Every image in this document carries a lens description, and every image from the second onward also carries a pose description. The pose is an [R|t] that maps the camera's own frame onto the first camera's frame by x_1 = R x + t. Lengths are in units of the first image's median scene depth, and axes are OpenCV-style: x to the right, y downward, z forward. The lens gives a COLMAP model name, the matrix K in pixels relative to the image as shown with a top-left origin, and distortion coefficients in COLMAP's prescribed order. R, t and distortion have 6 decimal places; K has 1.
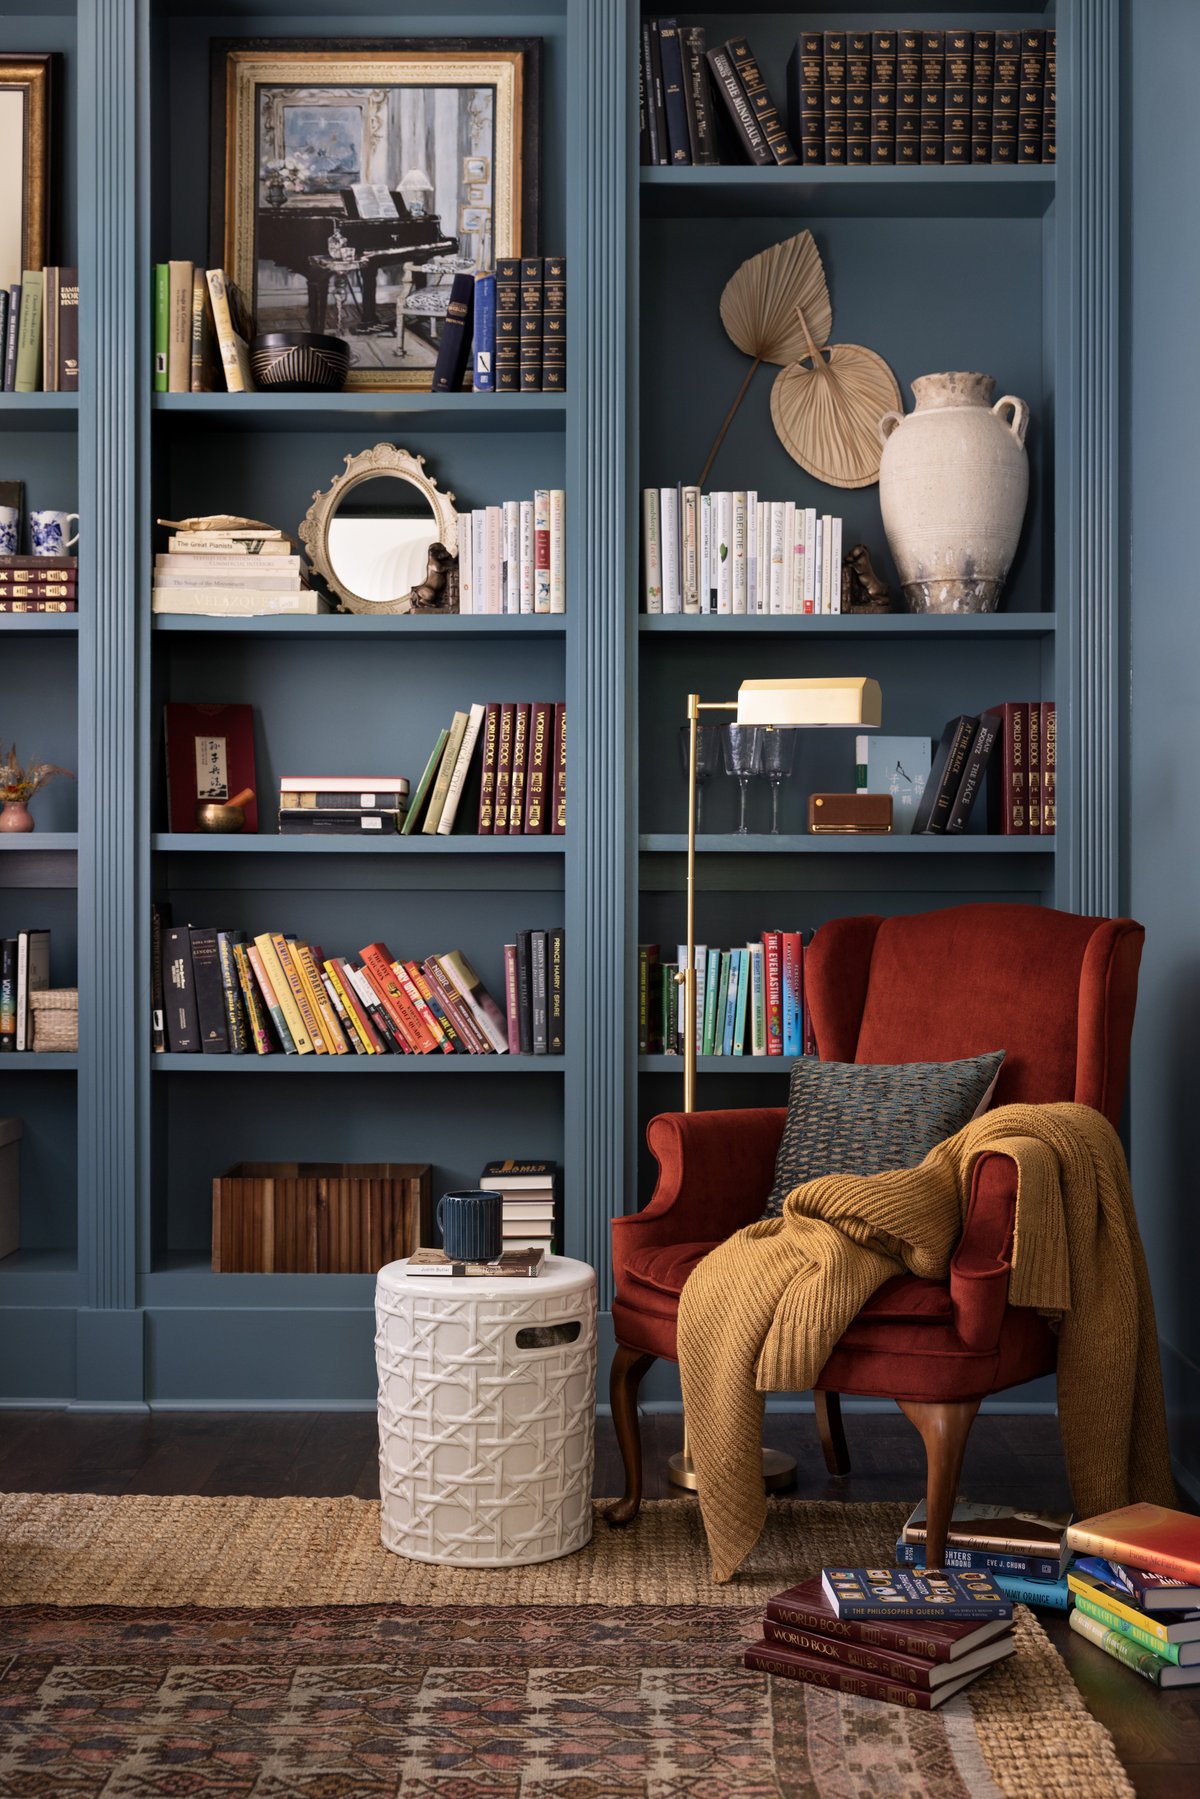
lens RADIAL K [[2250.8, 0, 600.5], [0, 2250.8, 902.1], [0, 0, 1]] dist [-0.004434, 0.000000]
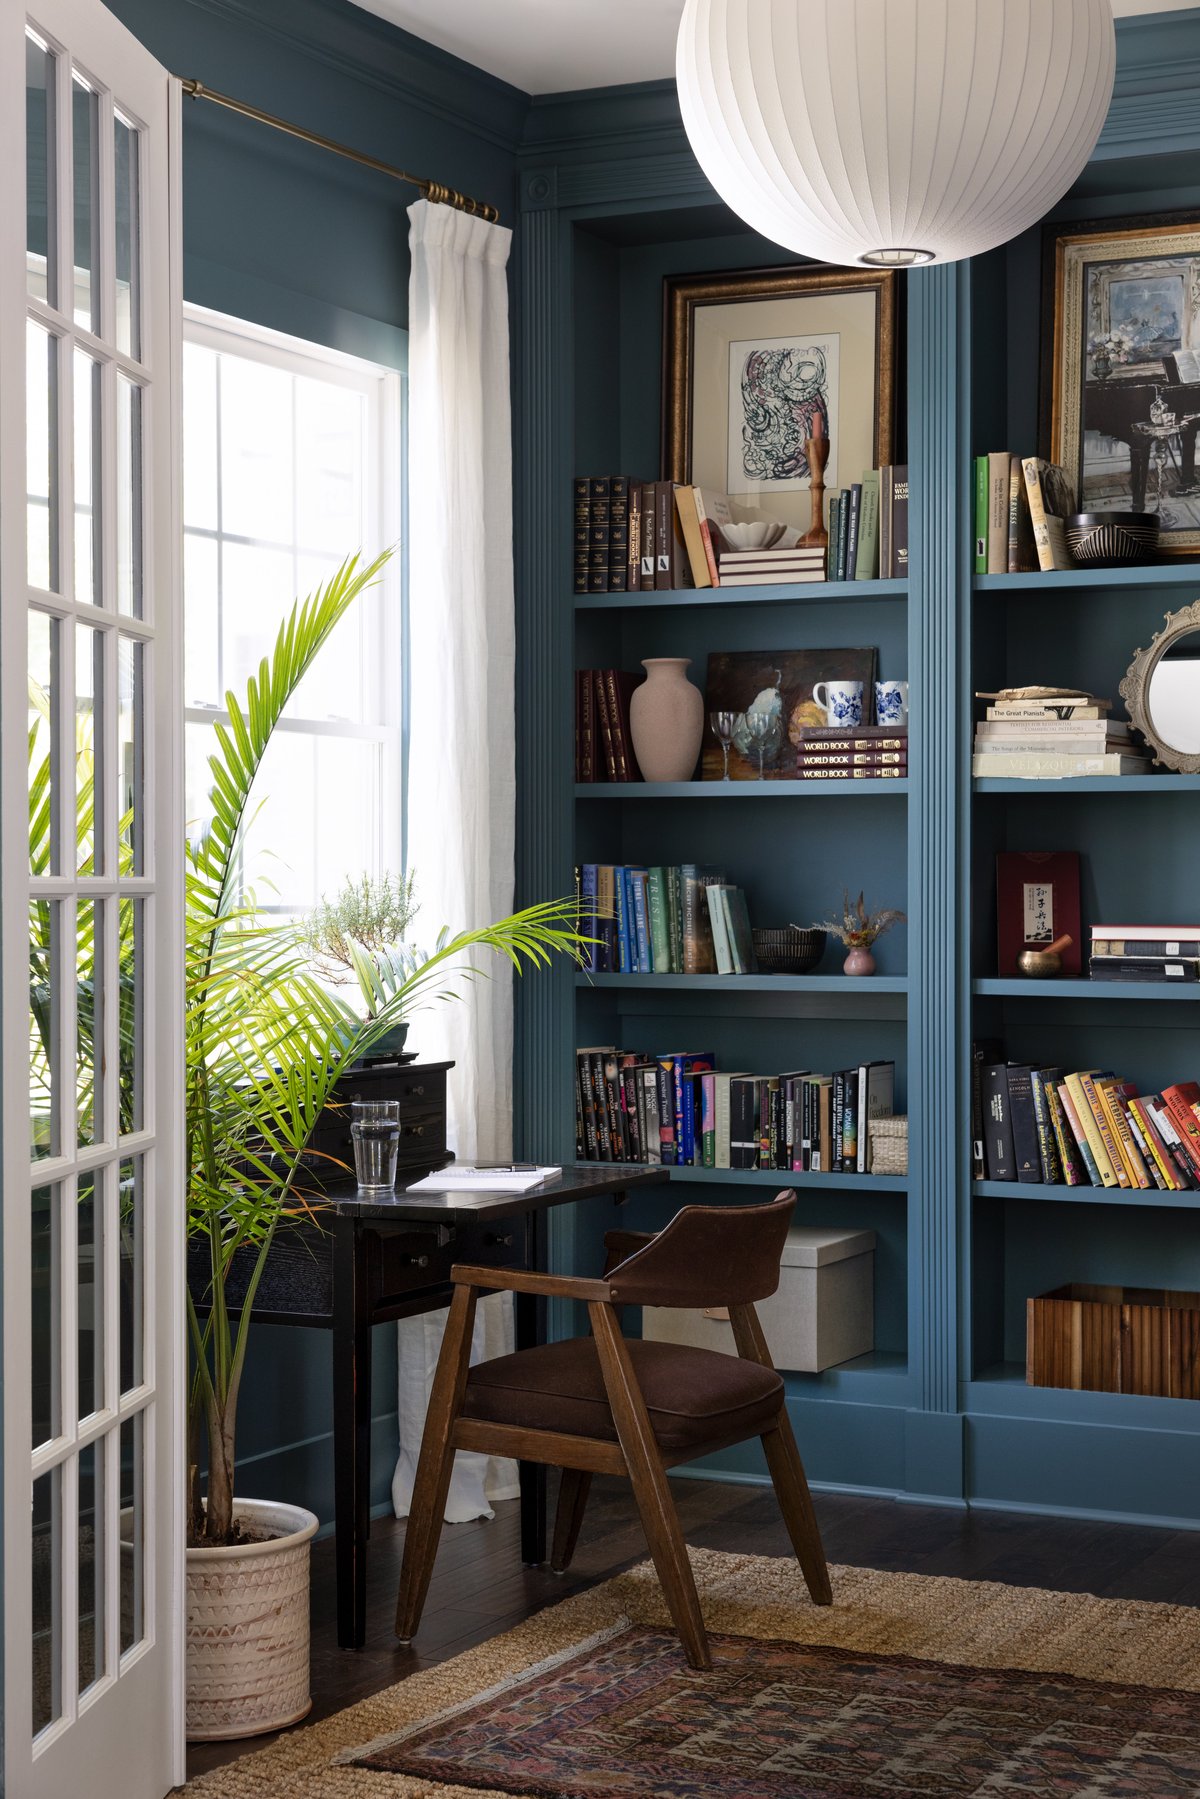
lens RADIAL K [[2897.4, 0, 600.3], [0, 2897.4, 898.9], [0, 0, 1]] dist [-0.000379, 0.000000]
pose [[0.899022, 0.001361, -0.437902, 0.252471], [-0.001735, 0.999998, -0.000454, -0.068009], [0.437901, 0.001168, 0.899022, -0.340563]]
